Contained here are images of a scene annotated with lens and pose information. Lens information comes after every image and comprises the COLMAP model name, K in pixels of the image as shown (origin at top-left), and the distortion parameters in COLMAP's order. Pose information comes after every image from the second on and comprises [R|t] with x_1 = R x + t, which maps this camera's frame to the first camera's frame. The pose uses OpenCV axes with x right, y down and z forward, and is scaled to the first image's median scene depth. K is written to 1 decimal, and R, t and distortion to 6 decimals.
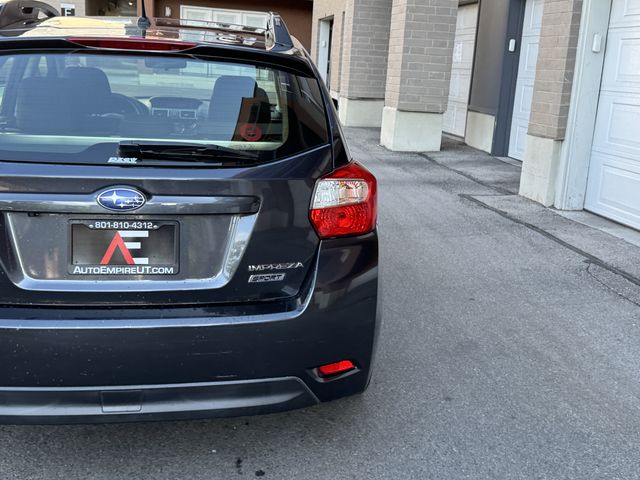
lens RADIAL K [[758.8, 0, 318.4], [0, 758.8, 237.1], [0, 0, 1]] dist [0.074173, 0.000000]
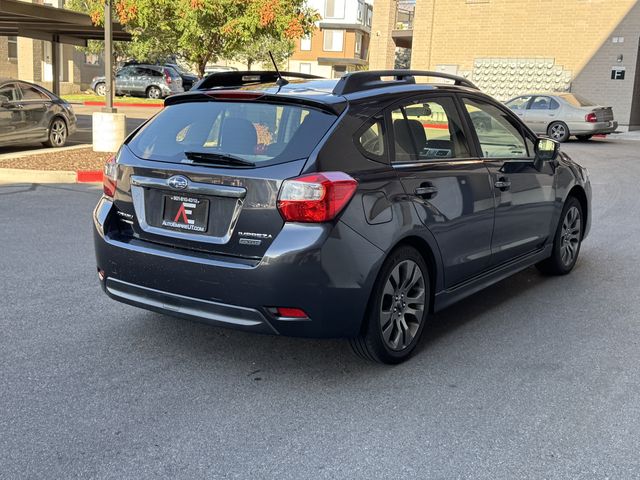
lens RADIAL K [[758.8, 0, 317.6], [0, 758.8, 239.5], [0, 0, 1]] dist [0.074173, 0.000000]
pose [[0.730463, 0.099771, -0.675625, 1.076910], [-0.150888, 0.988402, -0.017175, 0.055379], [0.666076, 0.114490, 0.737045, -0.042373]]
